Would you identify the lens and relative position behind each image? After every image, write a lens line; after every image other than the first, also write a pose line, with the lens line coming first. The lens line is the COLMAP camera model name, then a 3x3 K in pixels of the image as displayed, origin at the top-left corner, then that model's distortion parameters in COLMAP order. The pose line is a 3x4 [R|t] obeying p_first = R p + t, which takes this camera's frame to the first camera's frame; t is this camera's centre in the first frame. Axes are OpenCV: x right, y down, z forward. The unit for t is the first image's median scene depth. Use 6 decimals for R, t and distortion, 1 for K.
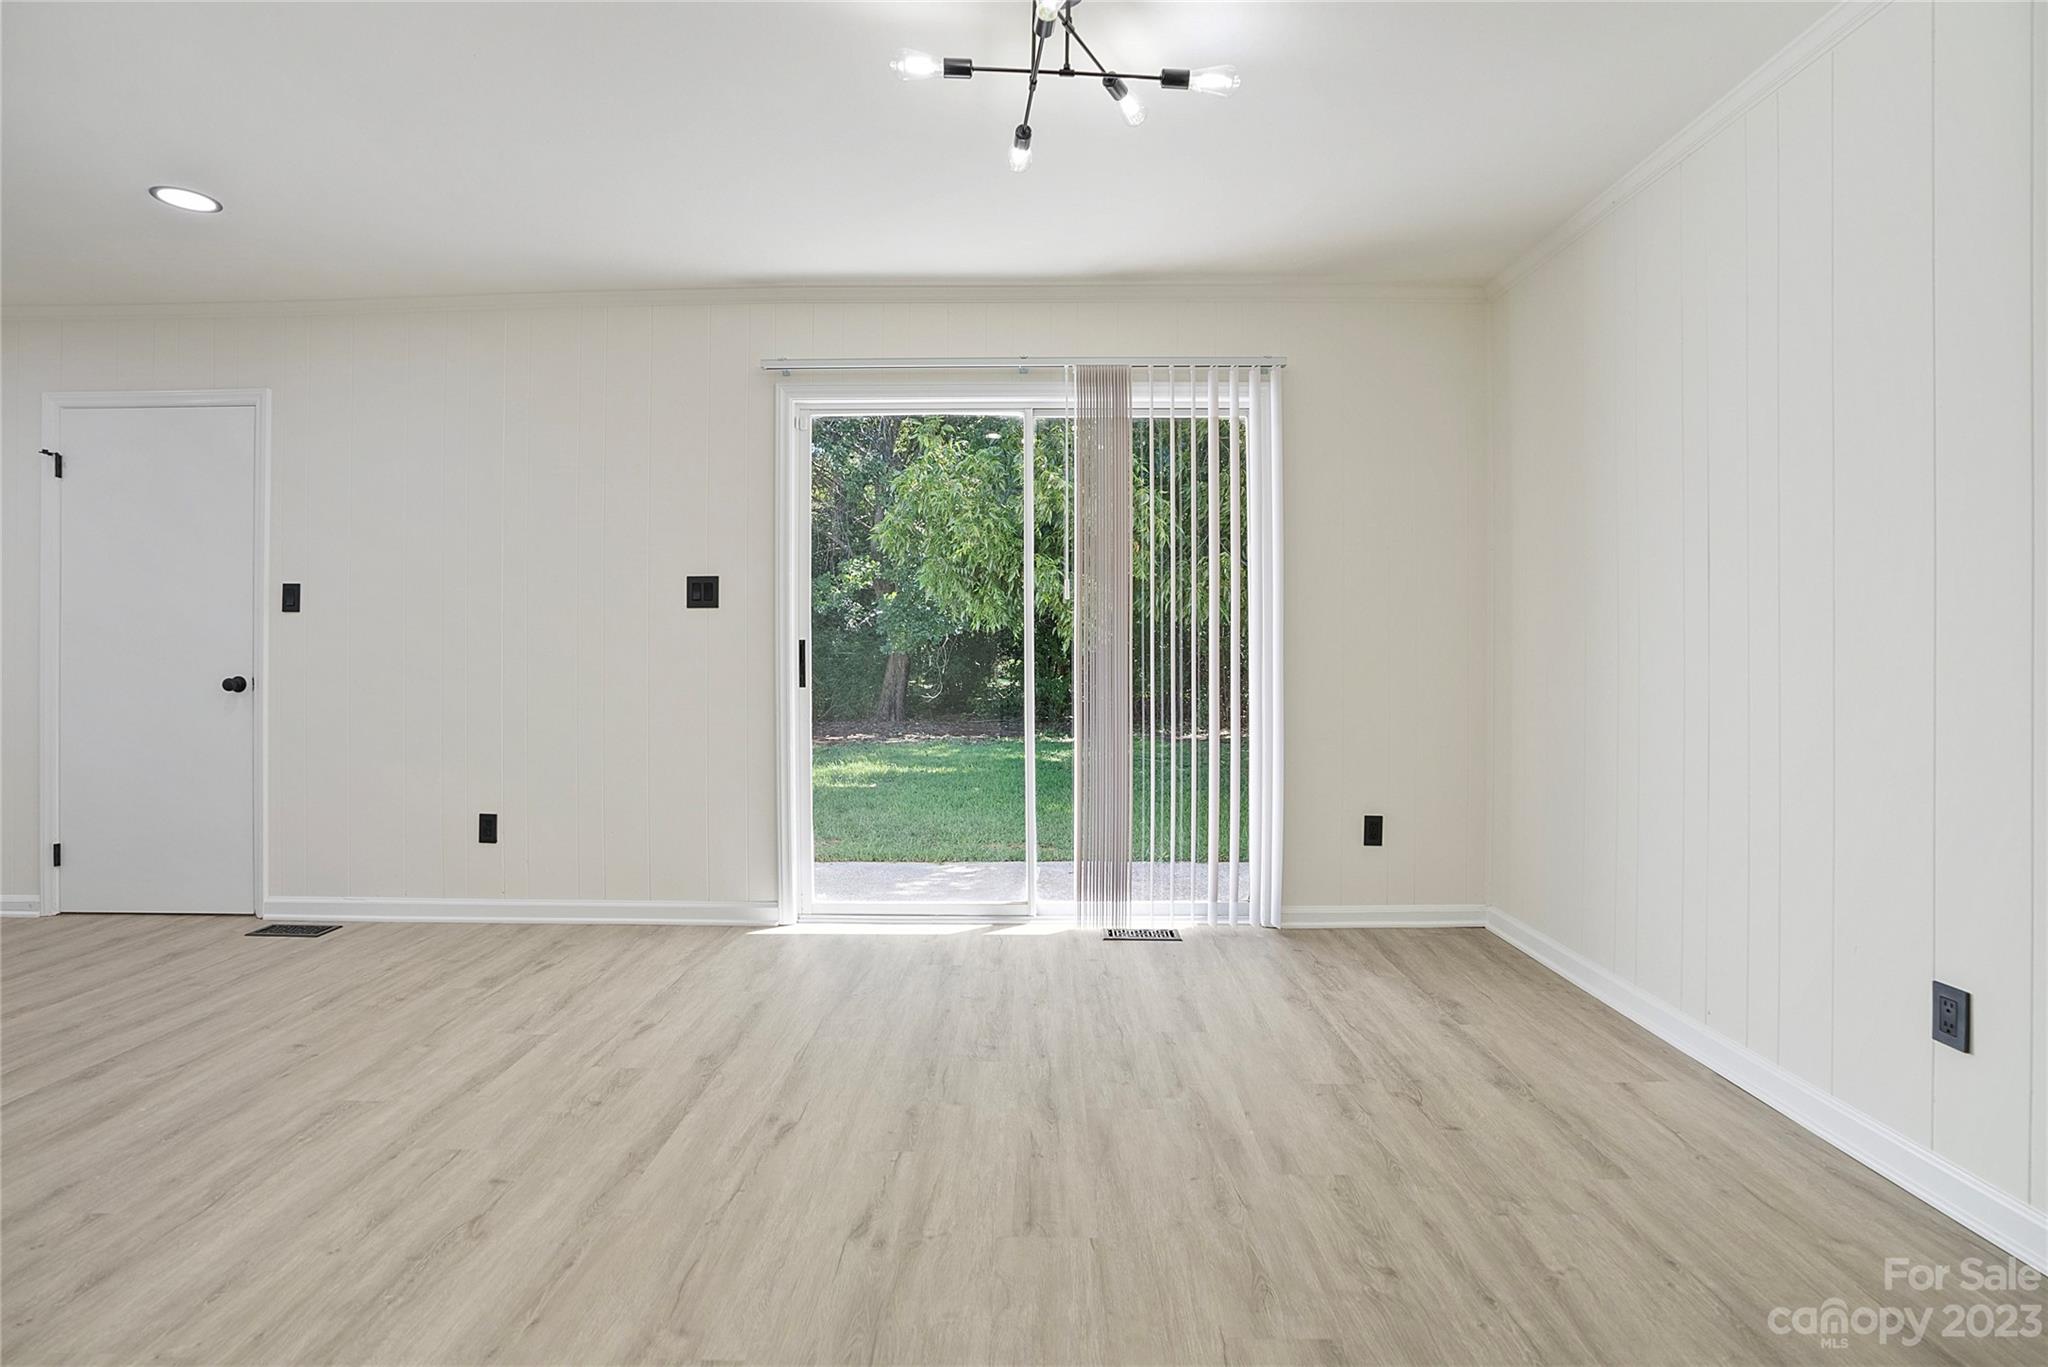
lens RADIAL K [[971.9, 0, 1017.2], [0, 971.9, 635.0], [0, 0, 1]] dist [-0.069510, 0.026742]
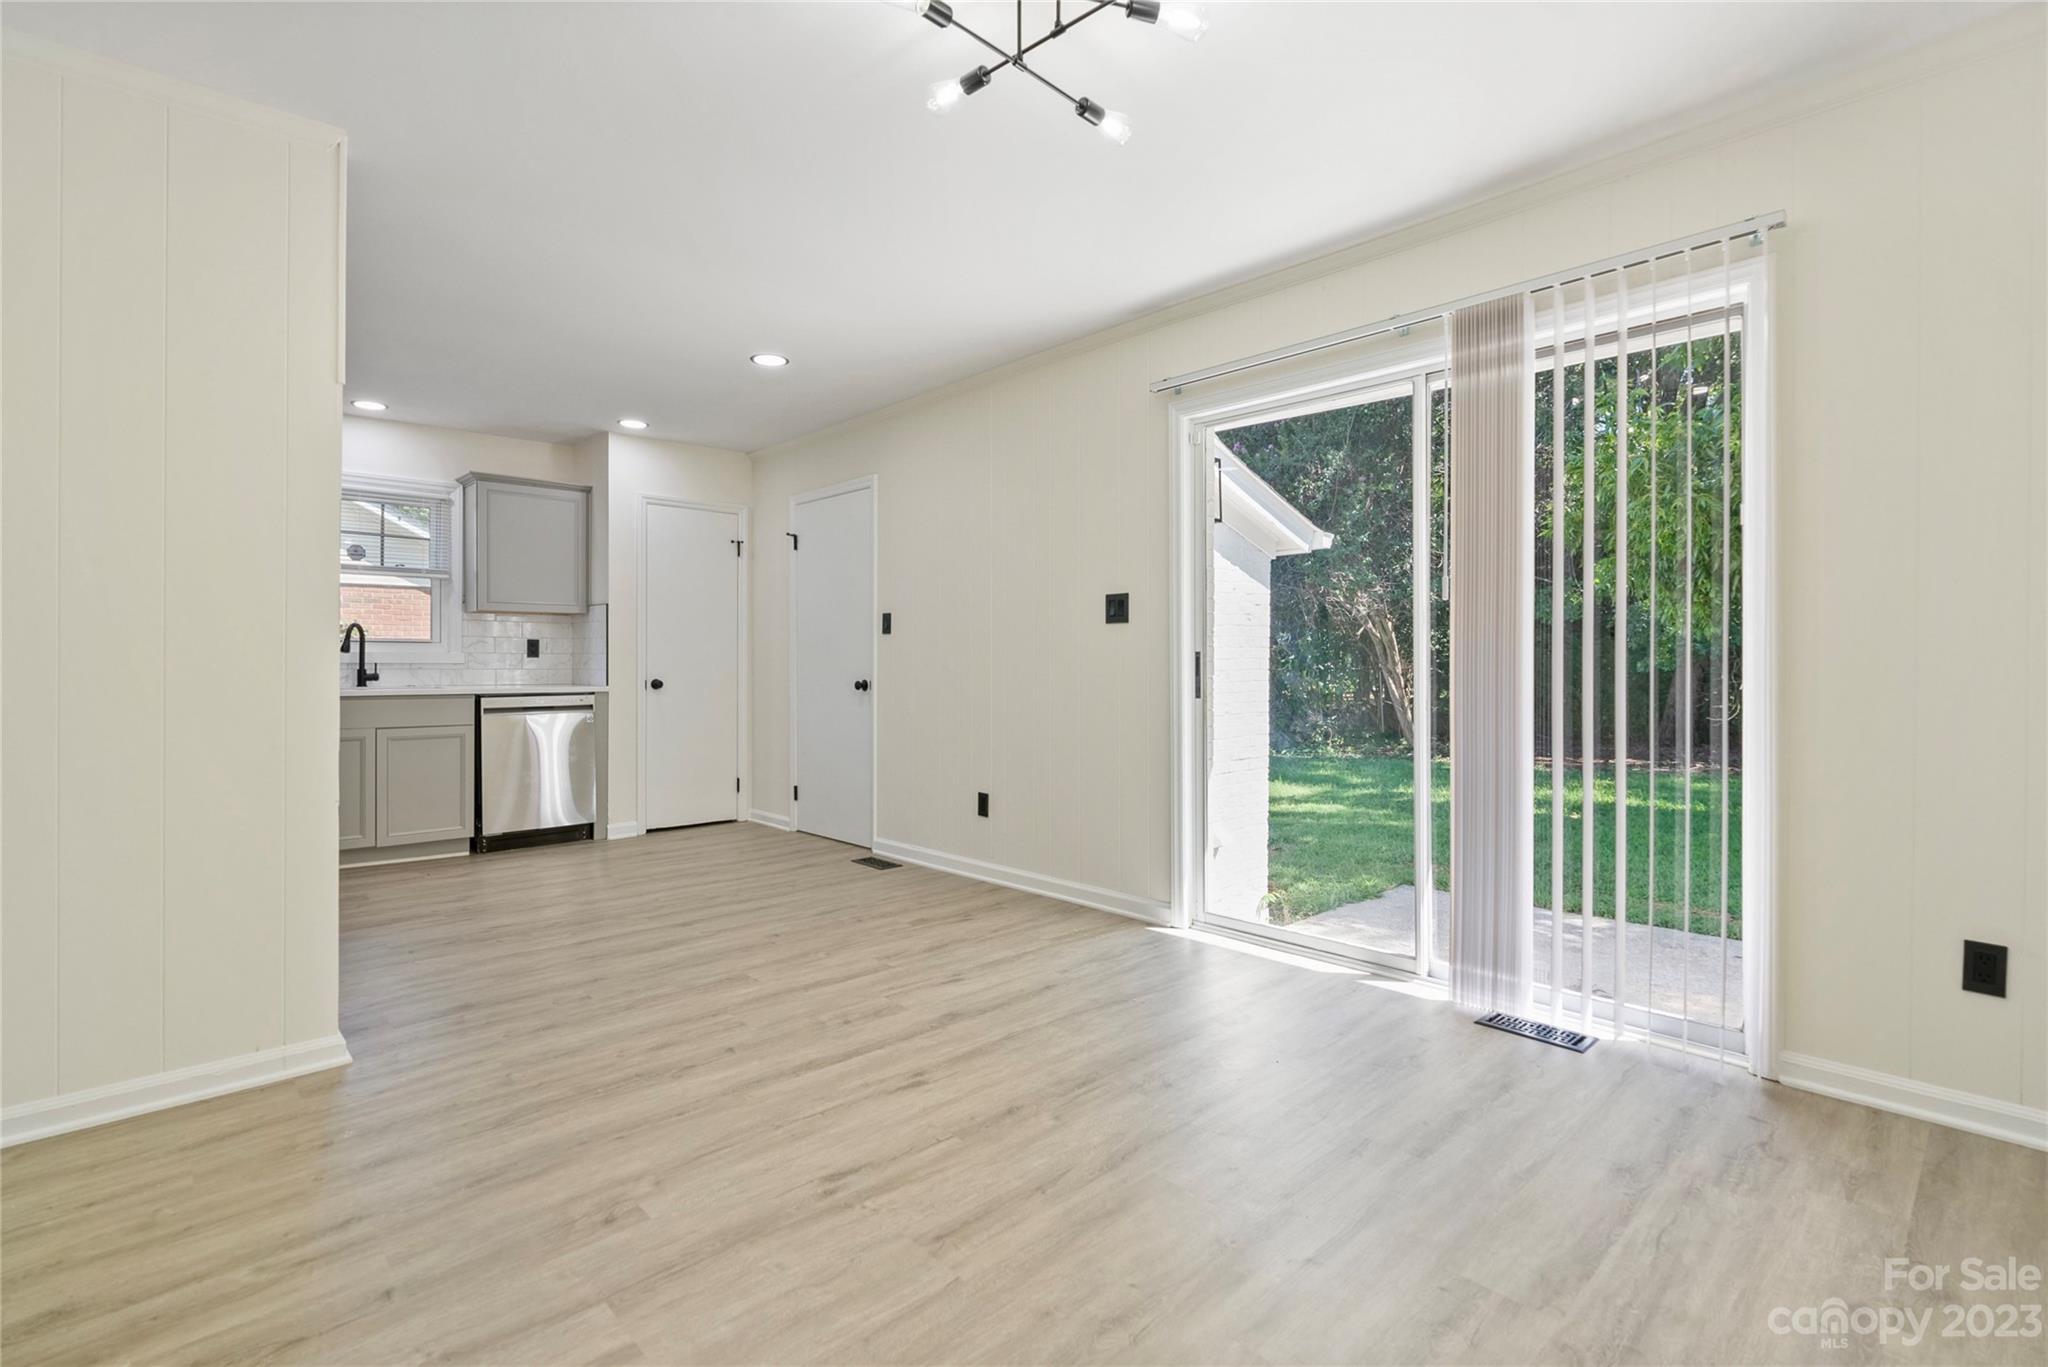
lens RADIAL K [[941.1, 0, 1023.2], [0, 941.1, 662.1], [0, 0, 1]] dist [-0.010293, 0.000440]
pose [[0.698709, 0.001905, -0.715403, 0.478724], [0.009728, 0.999879, 0.012163, 0.003034], [0.715339, -0.015458, 0.698606, 0.237669]]
